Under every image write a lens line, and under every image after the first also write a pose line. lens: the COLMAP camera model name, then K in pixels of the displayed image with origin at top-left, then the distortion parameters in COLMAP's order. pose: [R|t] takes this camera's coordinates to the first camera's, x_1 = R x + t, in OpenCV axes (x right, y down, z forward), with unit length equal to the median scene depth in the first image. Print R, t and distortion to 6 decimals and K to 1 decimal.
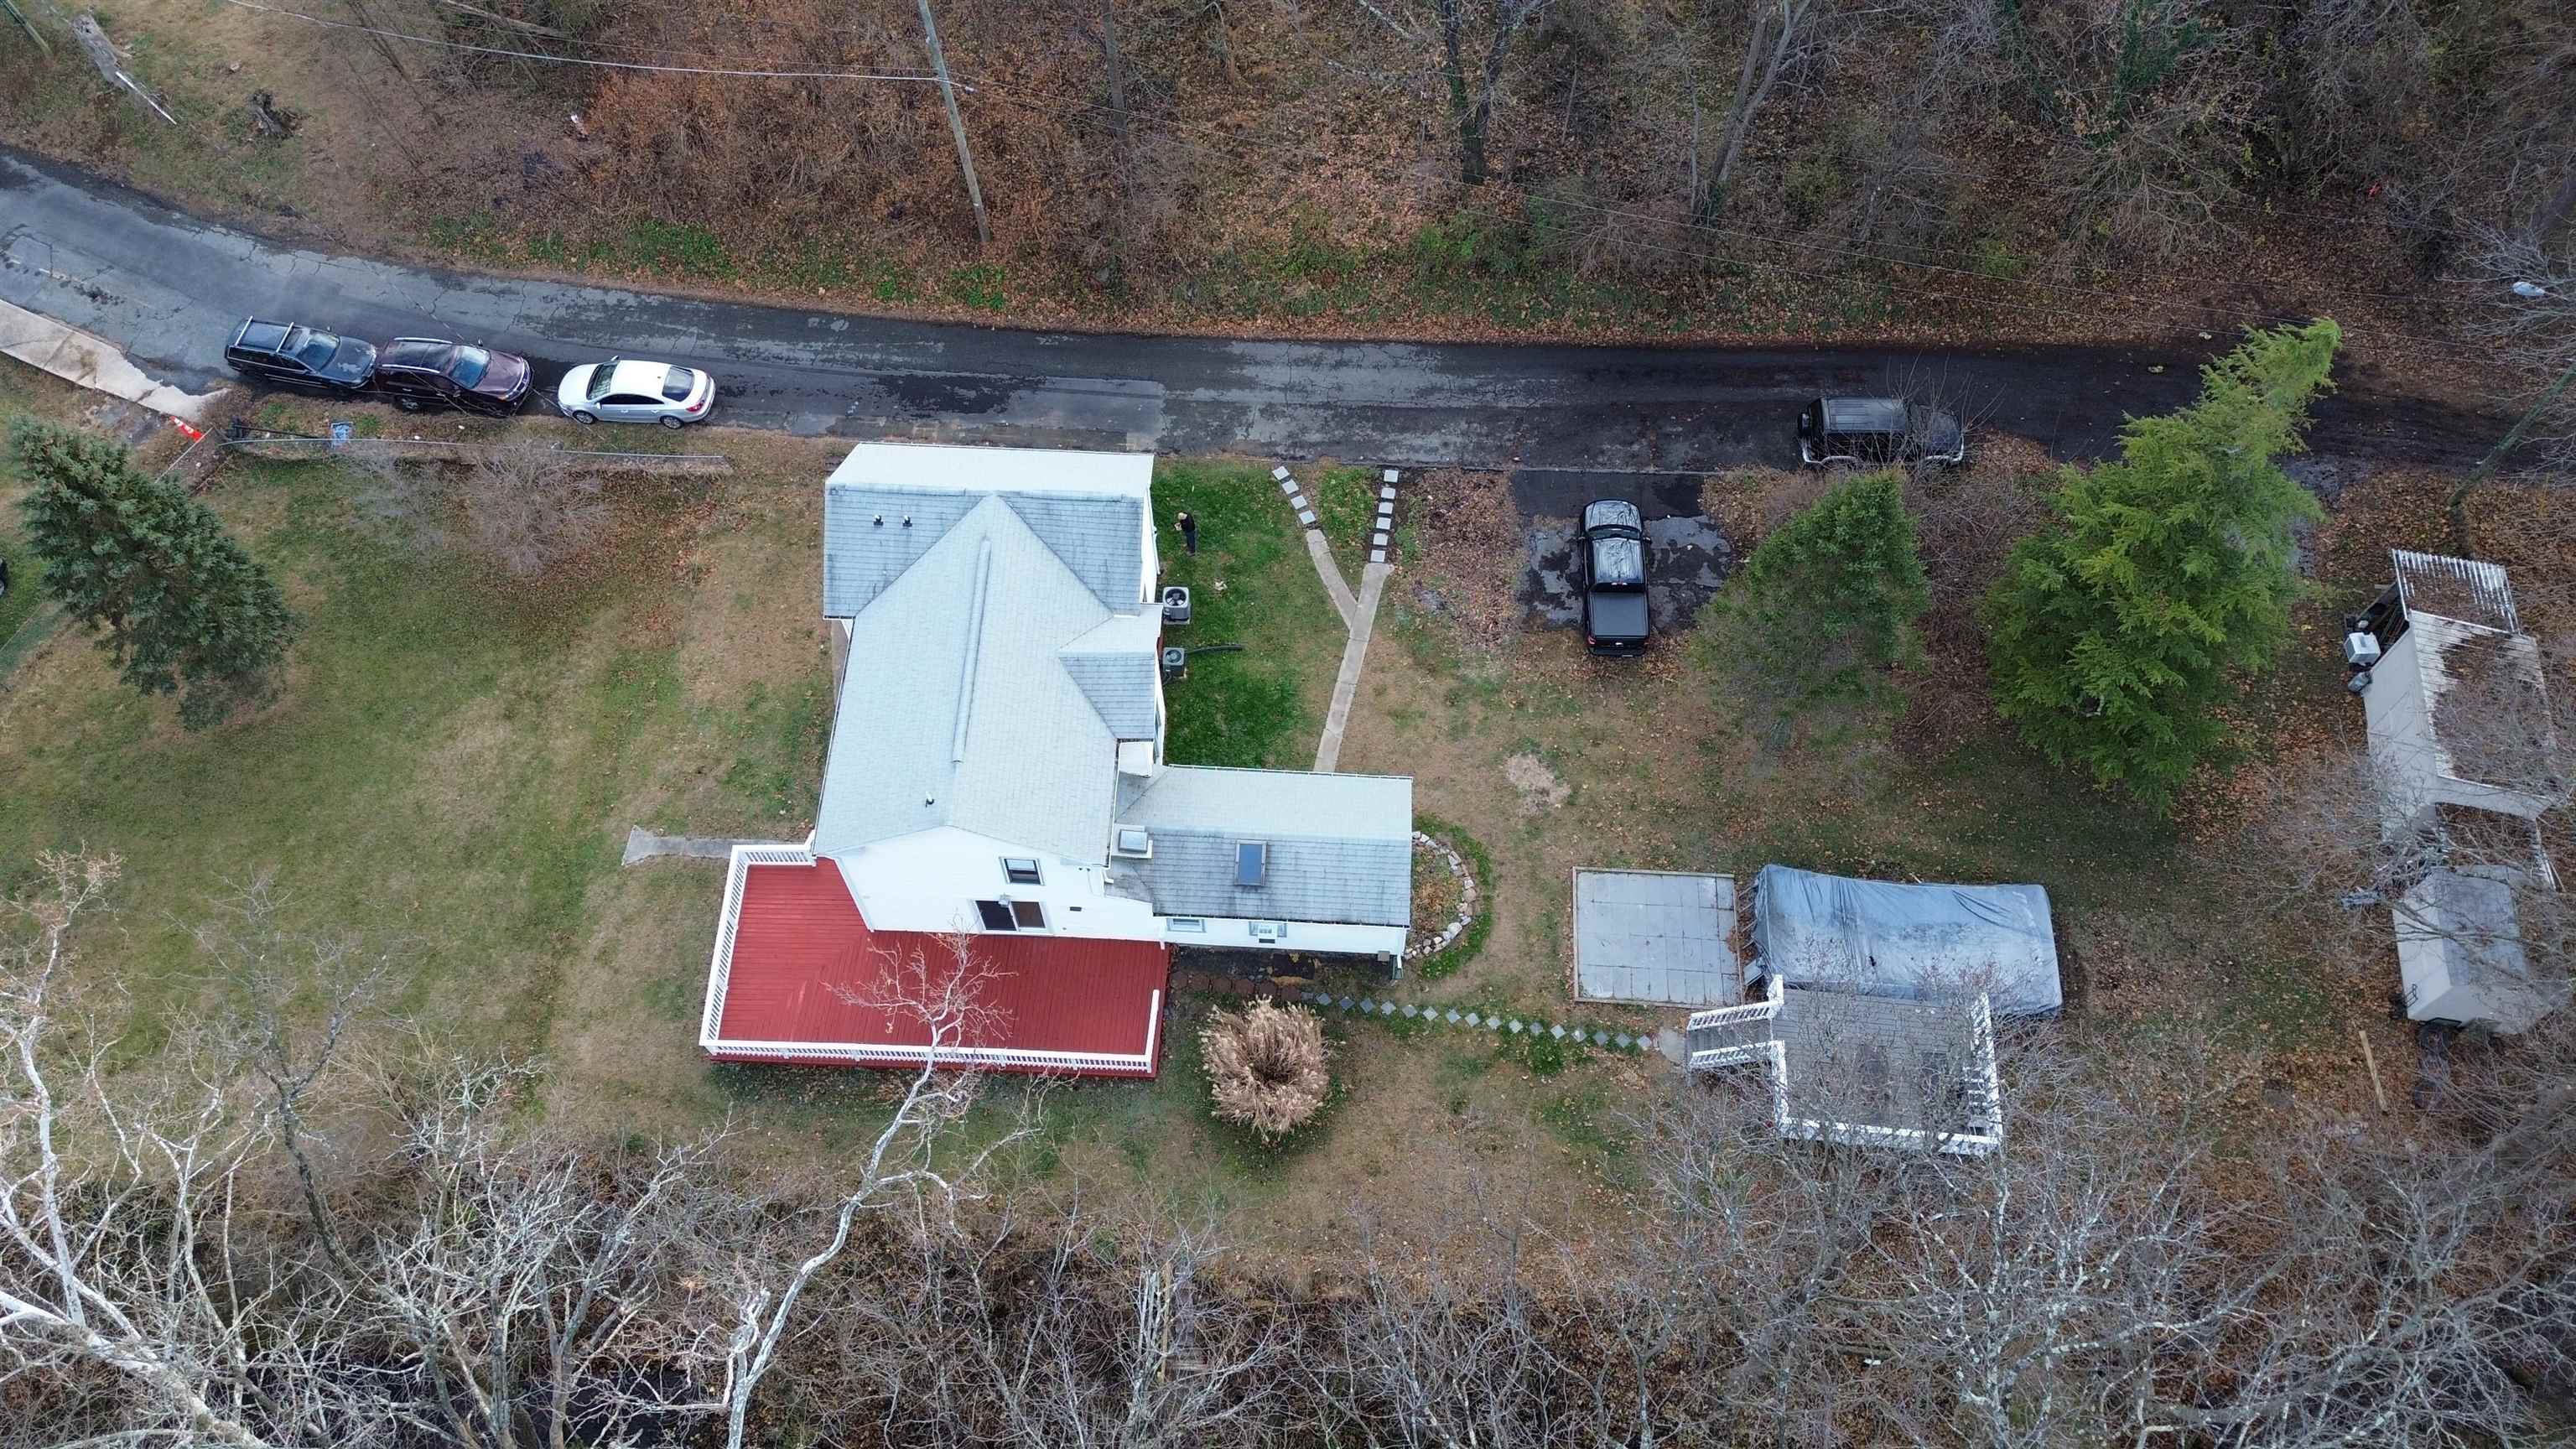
lens RADIAL K [[1816.8, 0, 1282.4], [0, 1816.8, 720.2], [0, 0, 1]] dist [0.075932, -0.077652]
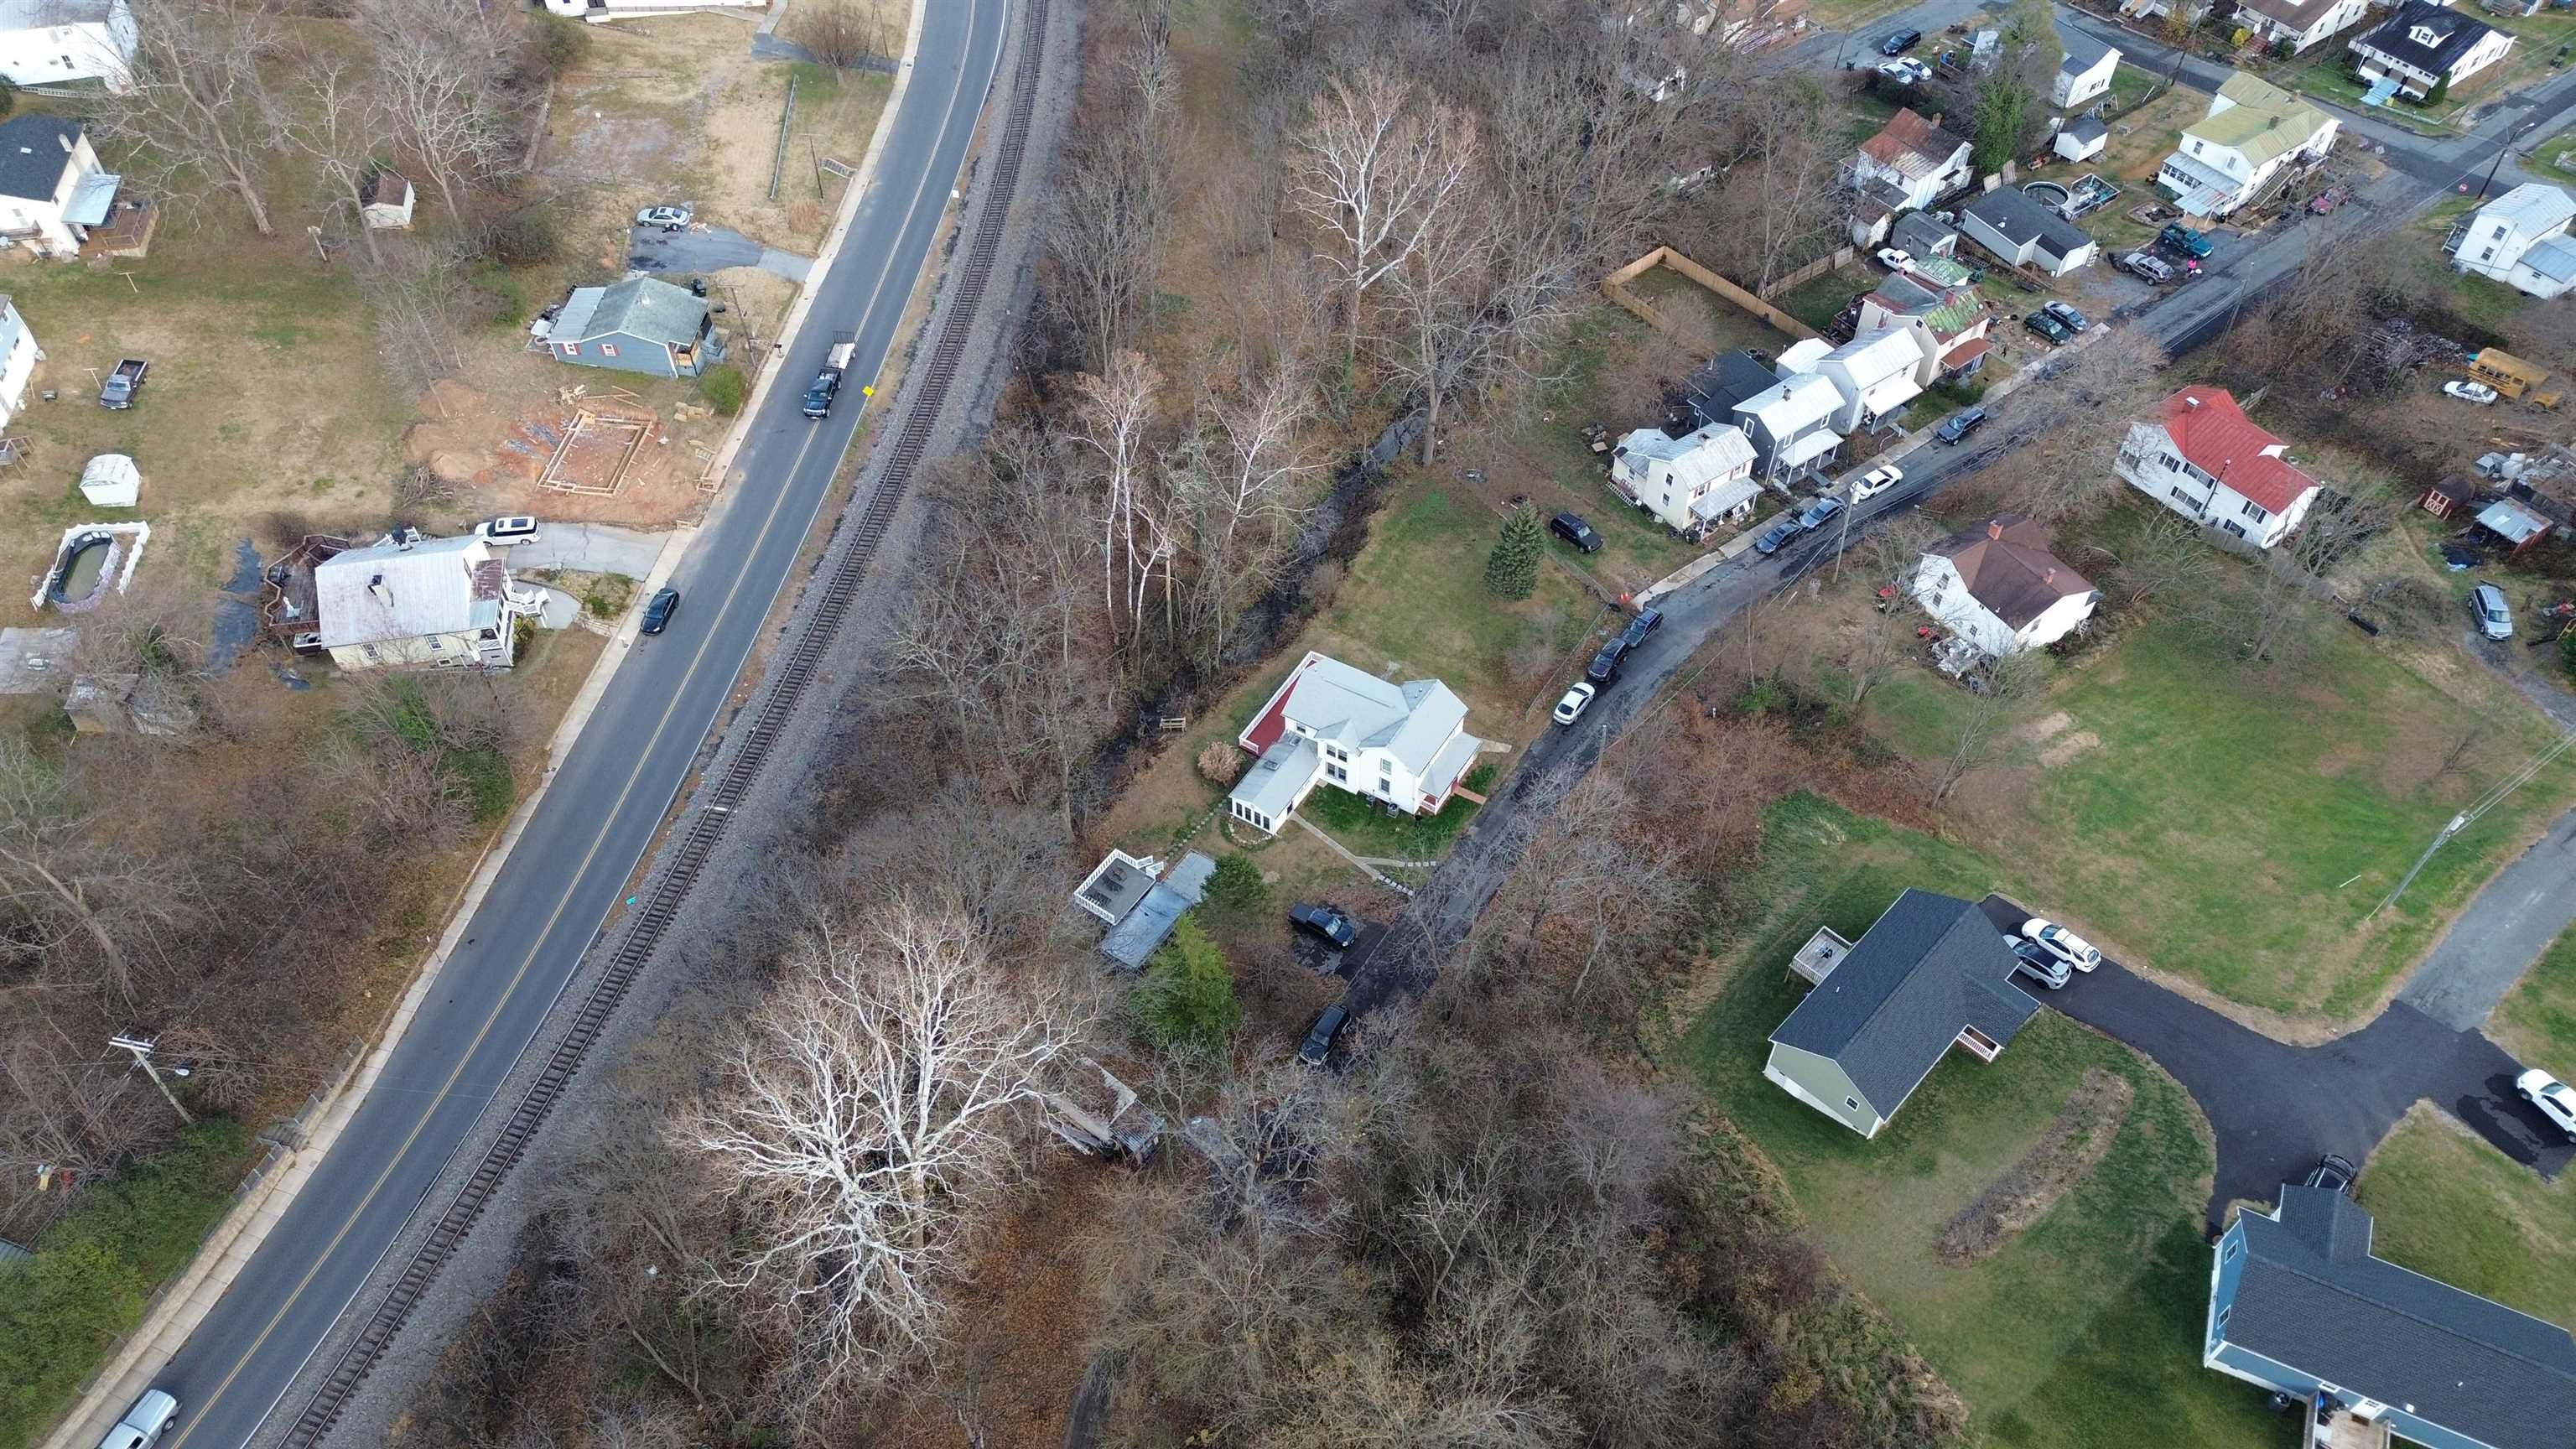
lens RADIAL K [[1816.8, 0, 1264.1], [0, 1816.8, 707.8], [0, 0, 1]] dist [0.075932, -0.077652]
pose [[-0.492735, 0.666273, -0.559725, 1.437201], [-0.738366, 0.020246, 0.674096, -1.734878], [0.460465, 0.745433, 0.481977, -0.495485]]
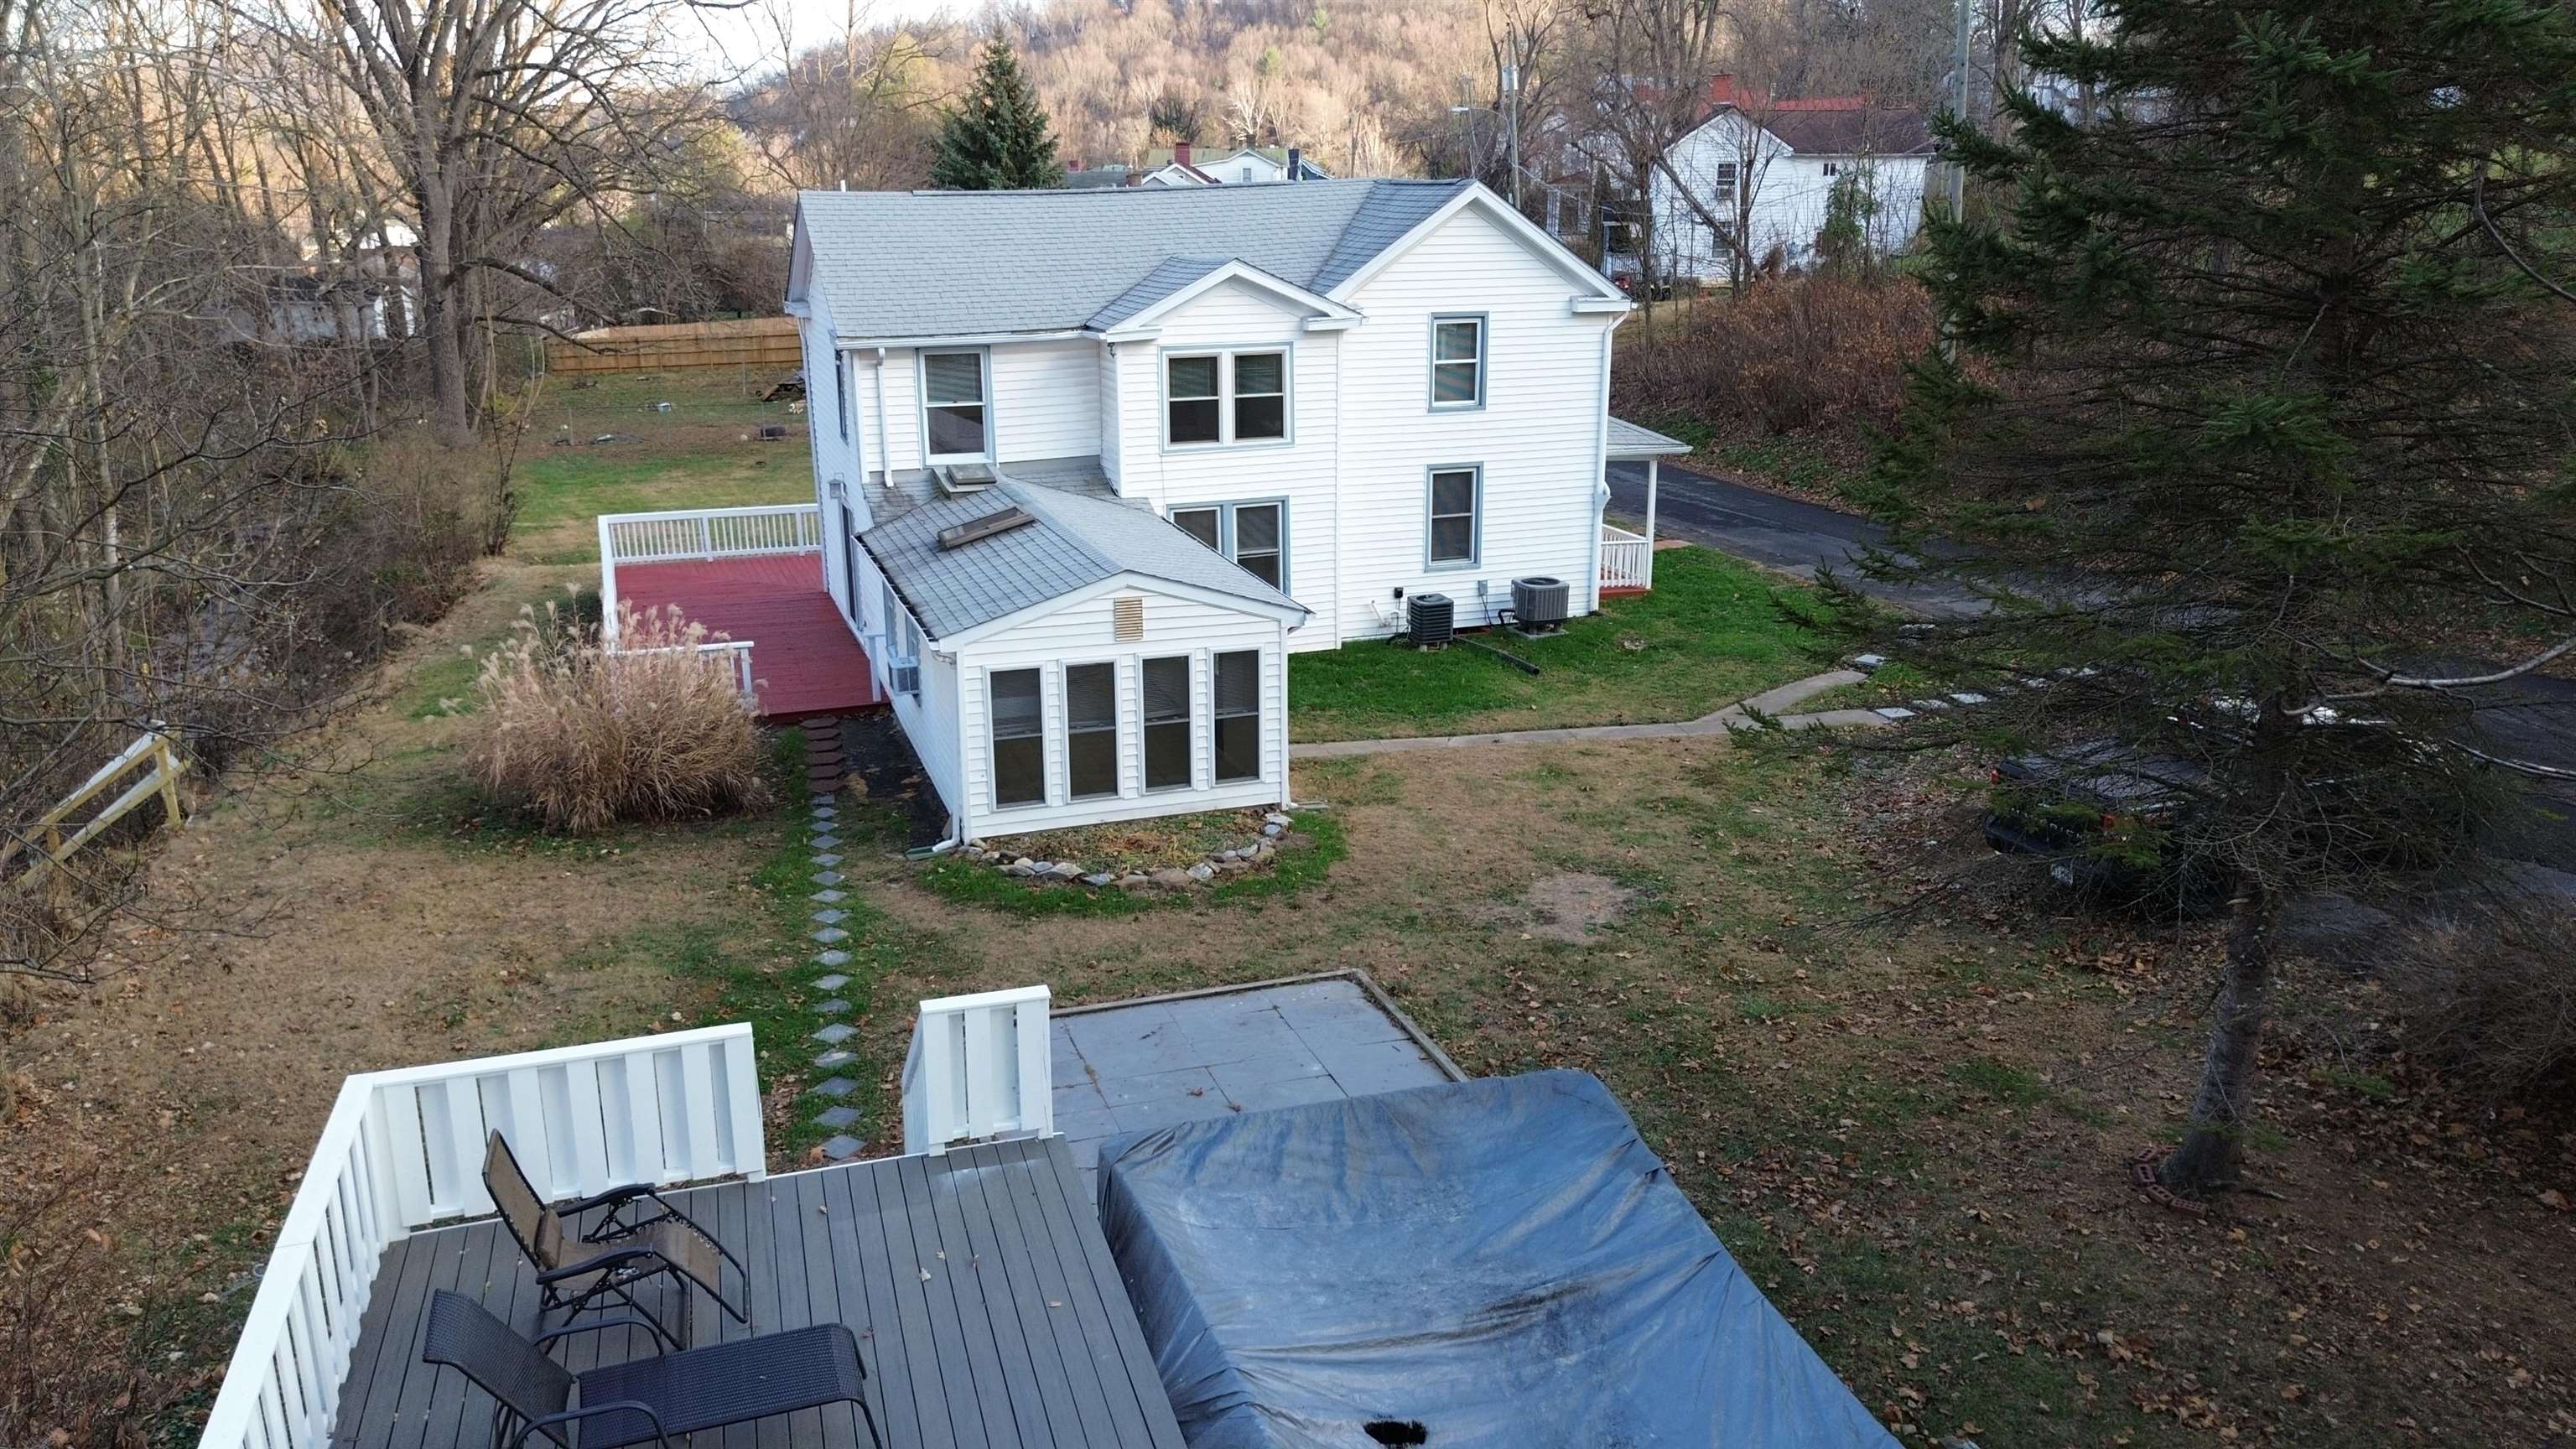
lens RADIAL K [[1816.8, 0, 1281.3], [0, 1816.8, 741.1], [0, 0, 1]] dist [0.075932, -0.077652]
pose [[0.386279, 0.277346, -0.879697, 0.408700], [-0.793754, 0.585748, -0.163870, 0.113548], [0.469832, 0.761563, 0.446407, 0.745936]]
